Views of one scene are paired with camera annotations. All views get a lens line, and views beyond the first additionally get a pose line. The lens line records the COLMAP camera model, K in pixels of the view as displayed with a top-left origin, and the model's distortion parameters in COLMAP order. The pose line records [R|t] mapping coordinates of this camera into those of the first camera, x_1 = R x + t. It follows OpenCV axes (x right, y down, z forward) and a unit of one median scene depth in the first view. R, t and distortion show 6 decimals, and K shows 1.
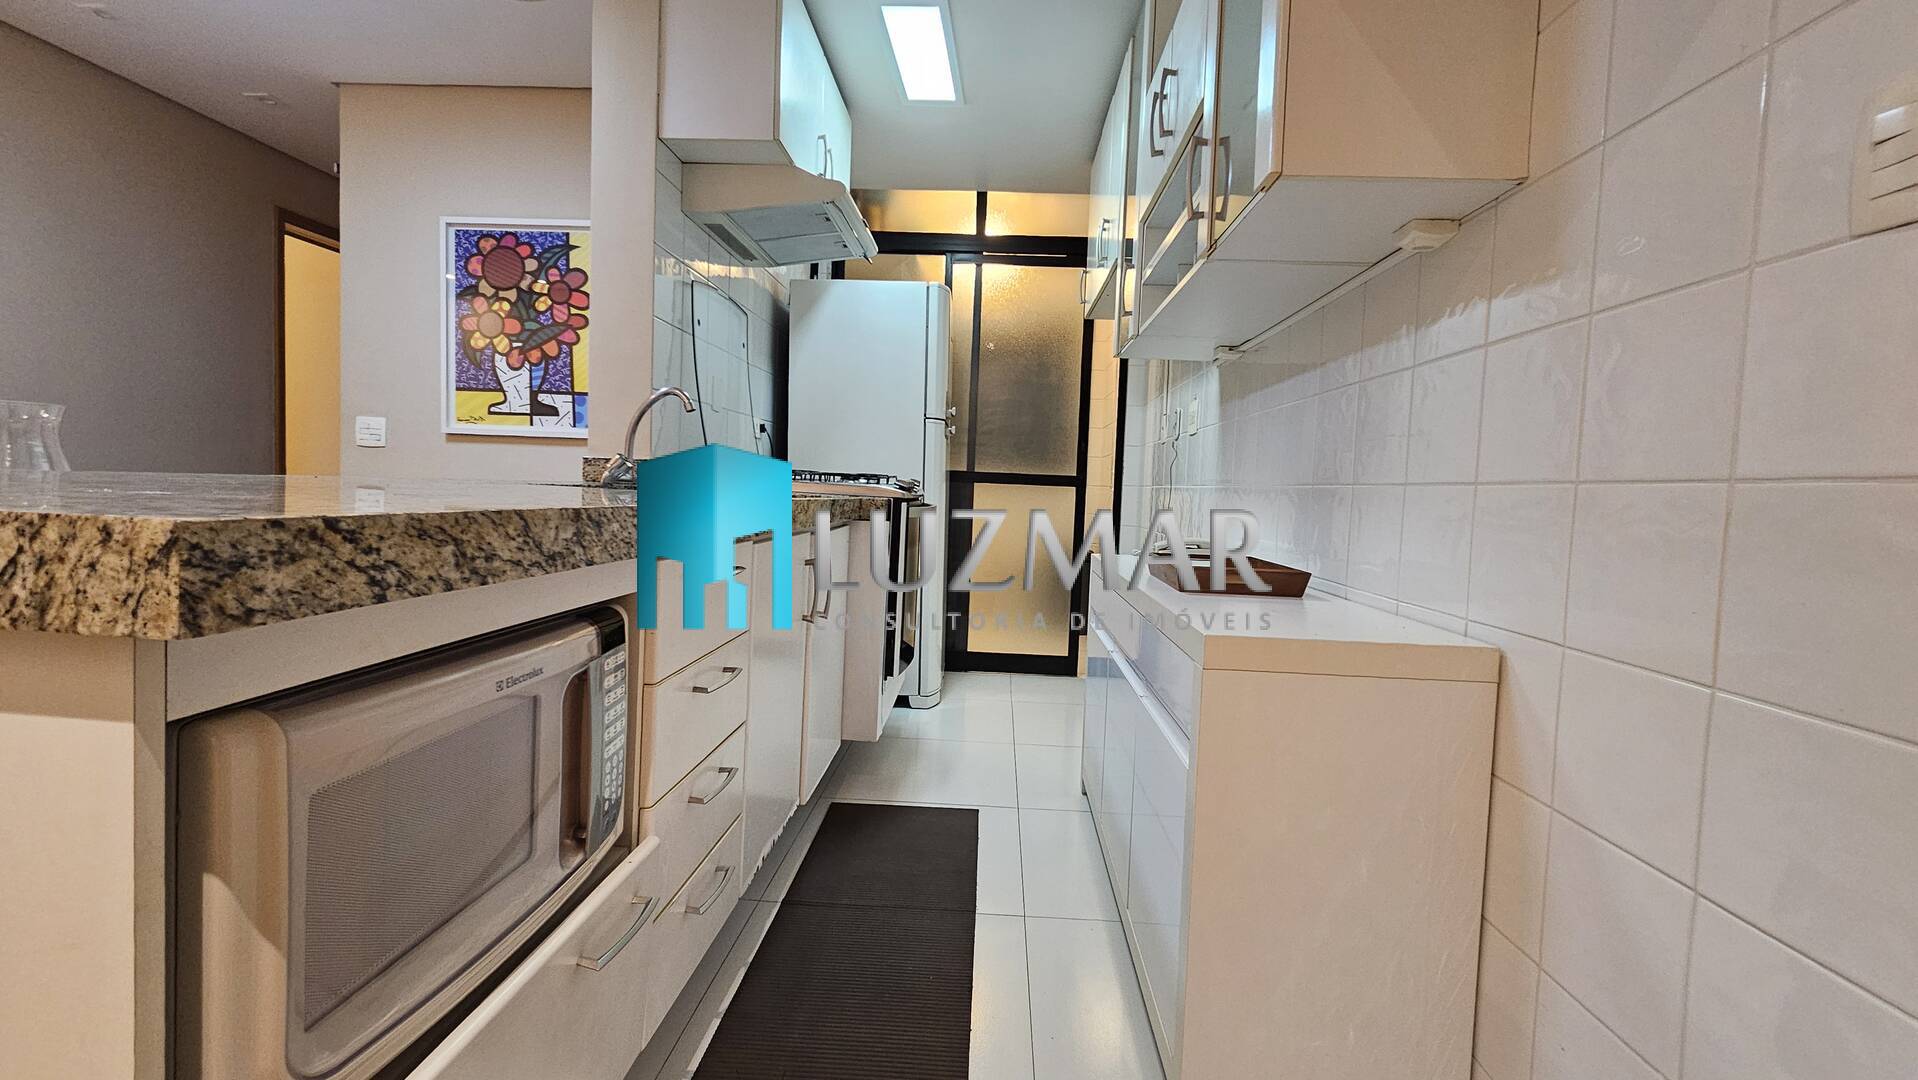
lens RADIAL K [[788.8, 0, 966.6], [0, 788.8, 526.7], [0, 0, 1]] dist [0.001417, 0.000199]
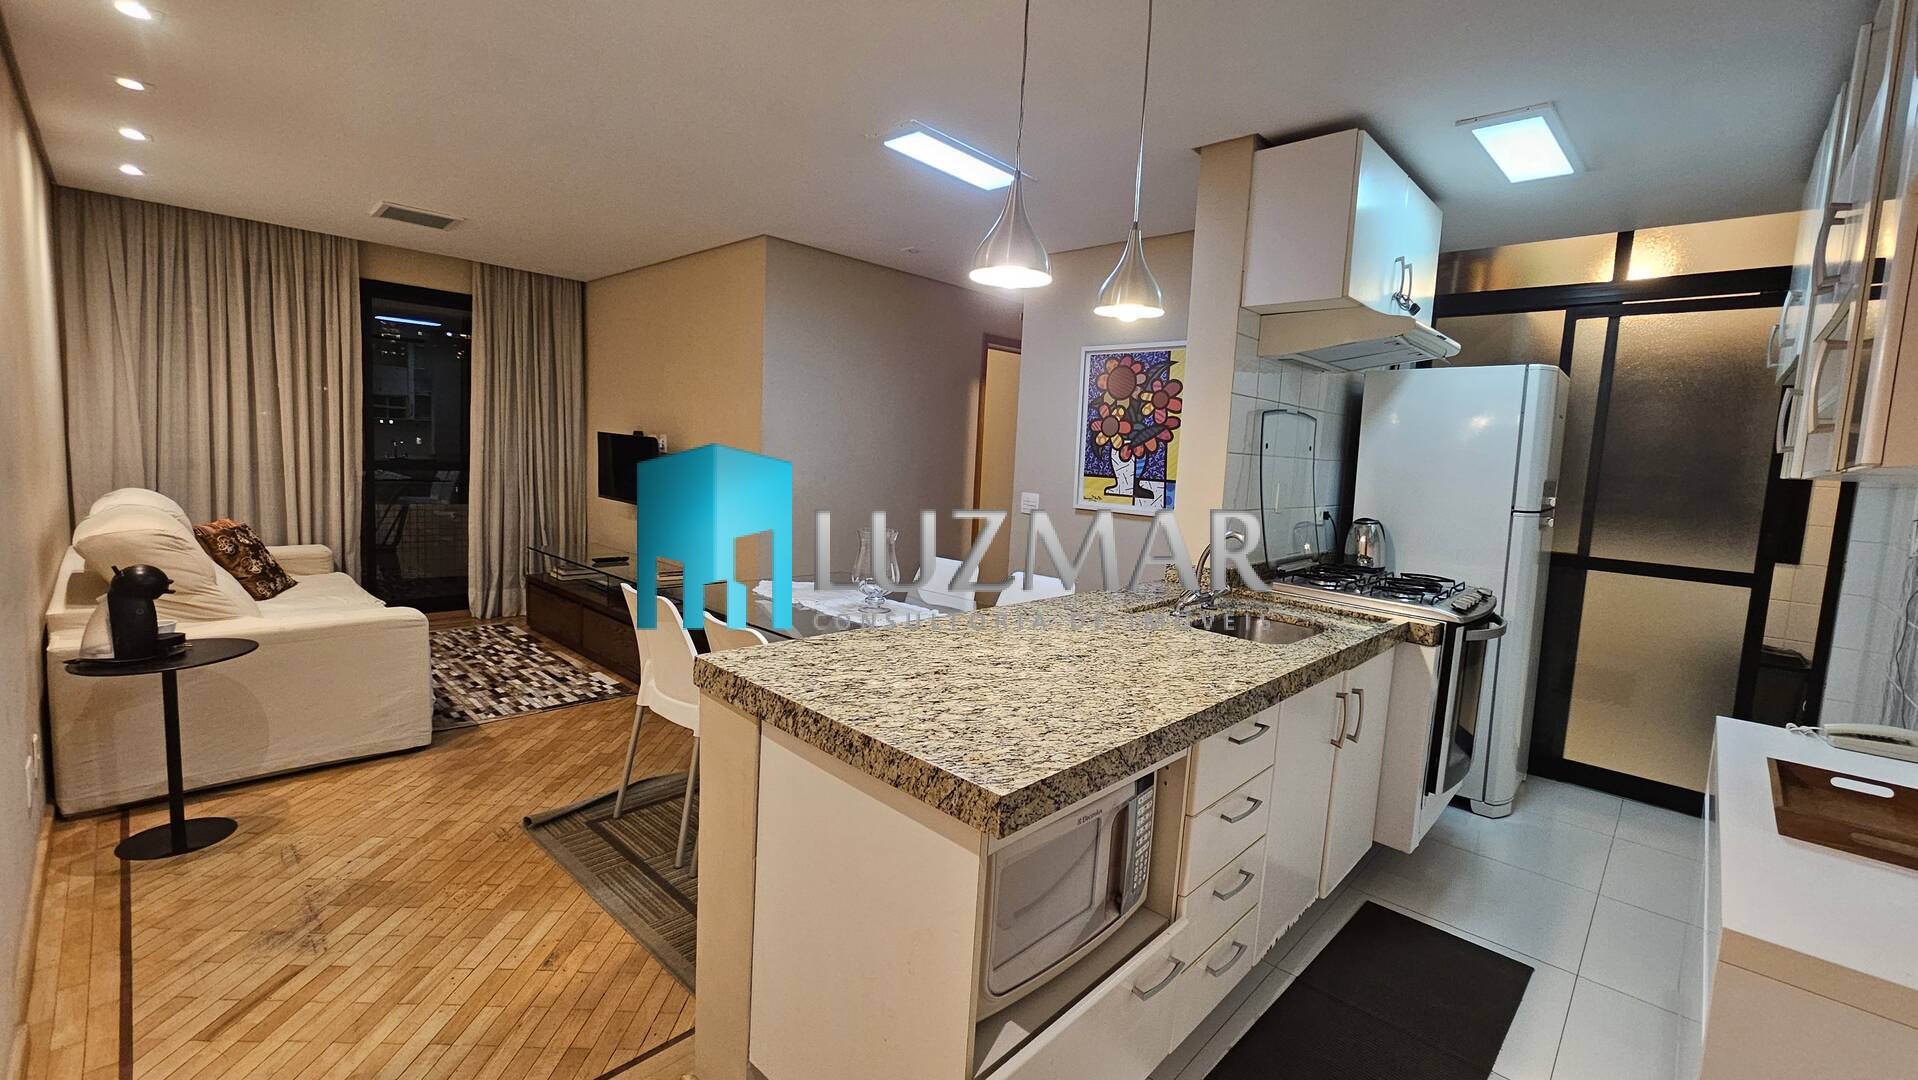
lens RADIAL K [[788.8, 0, 966.6], [0, 788.8, 526.7], [0, 0, 1]] dist [0.001417, 0.000199]
pose [[0.757733, 0.064190, -0.649400, 0.083193], [-0.054691, 0.997896, 0.034822, -0.148132], [0.650269, 0.009131, 0.759649, -0.160607]]
